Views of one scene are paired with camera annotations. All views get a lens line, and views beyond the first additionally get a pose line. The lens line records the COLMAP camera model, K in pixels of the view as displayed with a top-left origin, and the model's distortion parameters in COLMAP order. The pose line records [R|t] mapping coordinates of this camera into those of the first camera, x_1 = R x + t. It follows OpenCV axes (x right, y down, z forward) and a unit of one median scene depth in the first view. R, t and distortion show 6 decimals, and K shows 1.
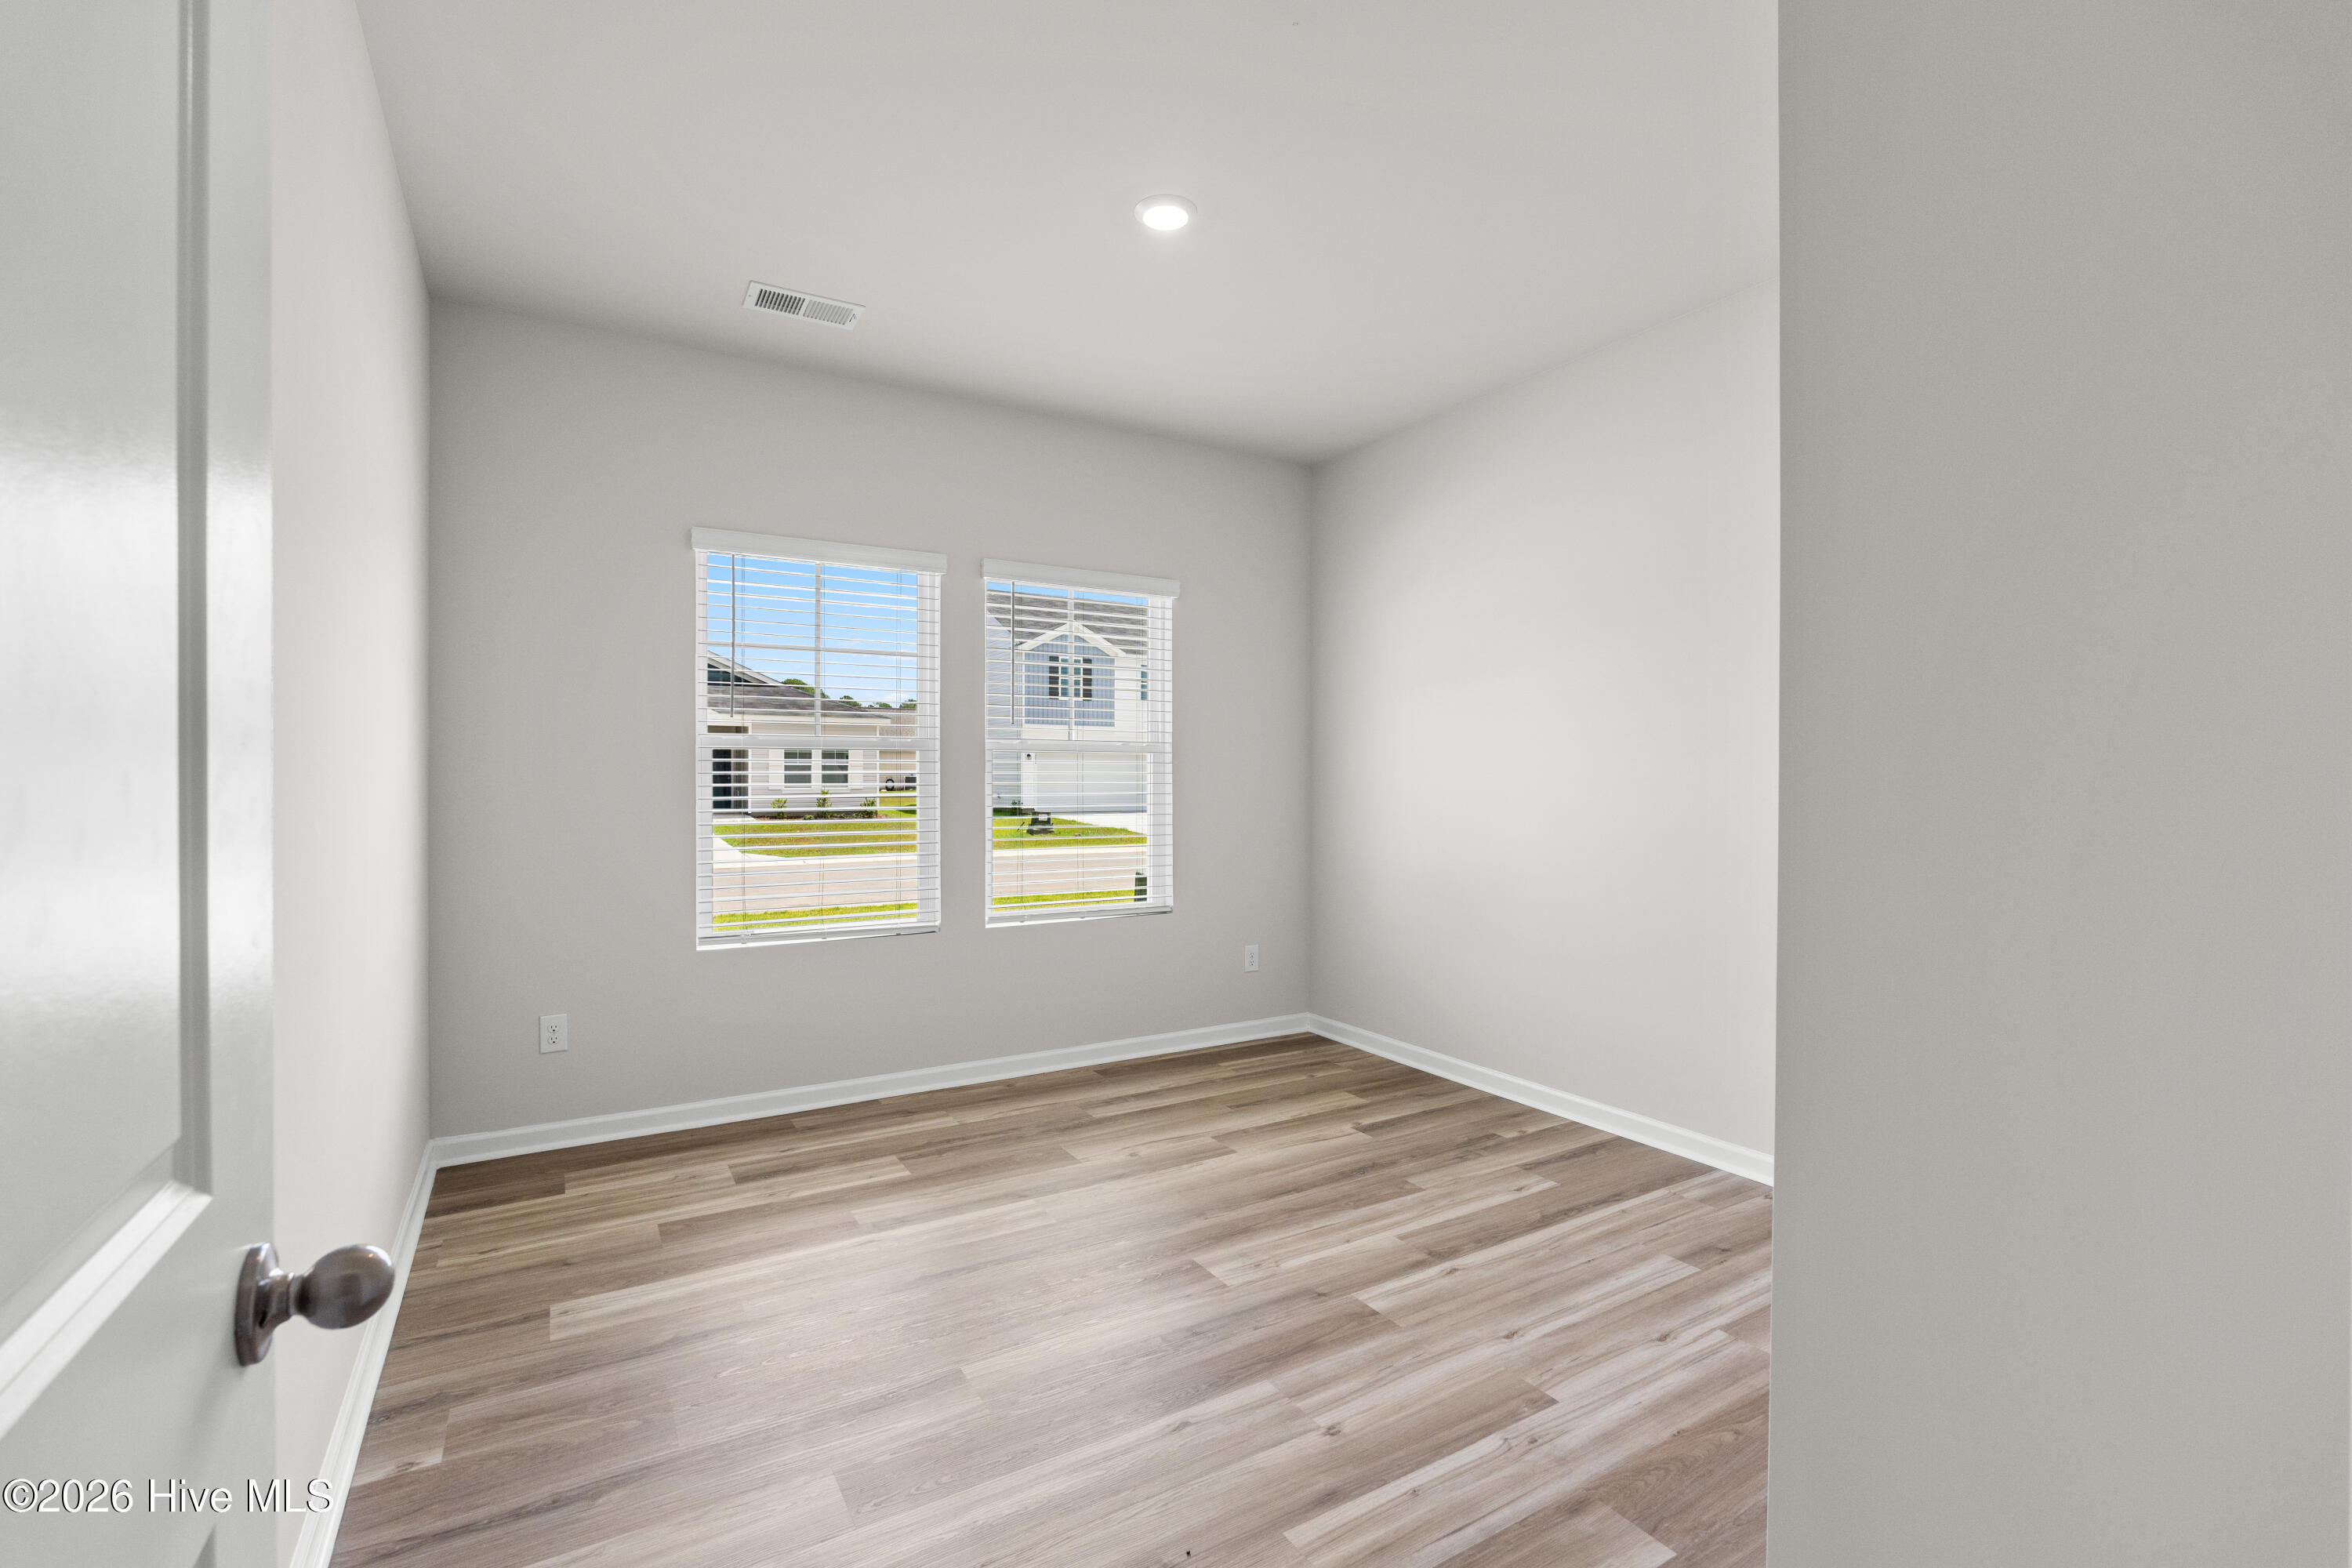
lens RADIAL K [[1040.7, 0, 1185.5], [0, 1040.7, 779.9], [0, 0, 1]] dist [0.001925, -0.000925]
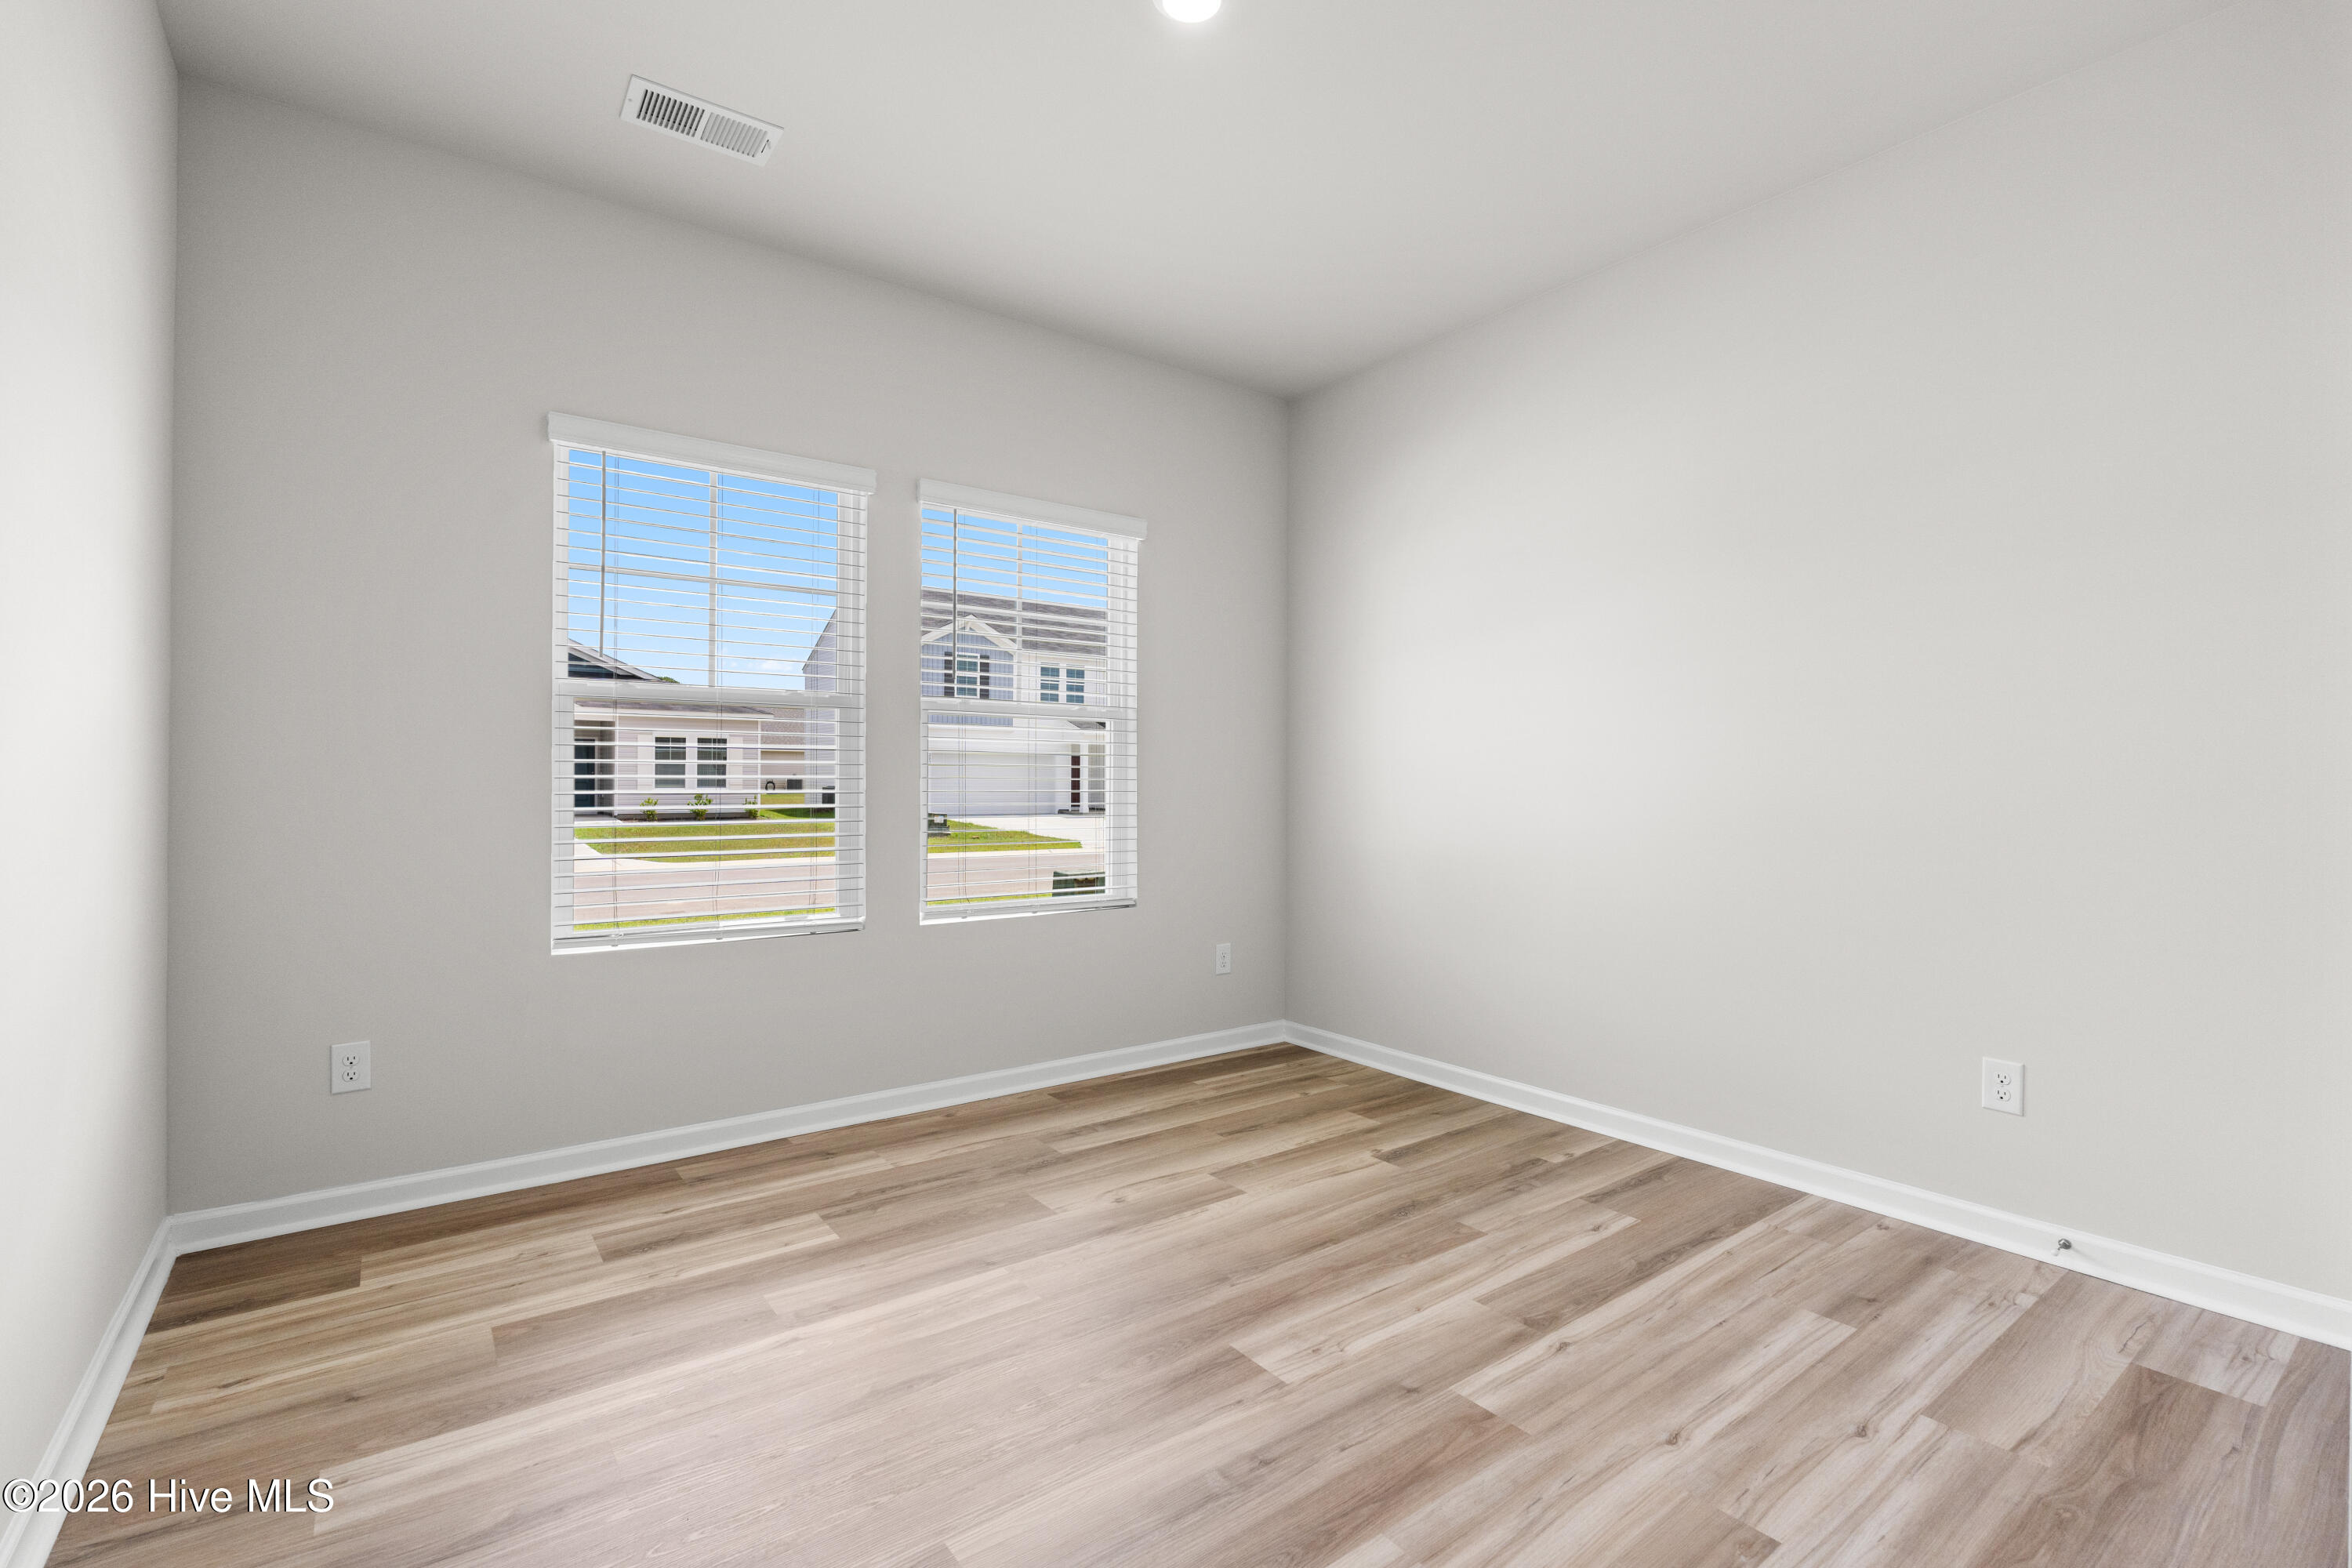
lens RADIAL K [[1040.7, 0, 1169.8], [0, 1040.7, 778.1], [0, 0, 1]] dist [0.001925, -0.000925]
pose [[0.995614, 0.001968, 0.093536, -0.090703], [-0.000919, 0.999936, -0.011260, 0.043890], [-0.093552, 0.011125, 0.995552, 0.198482]]
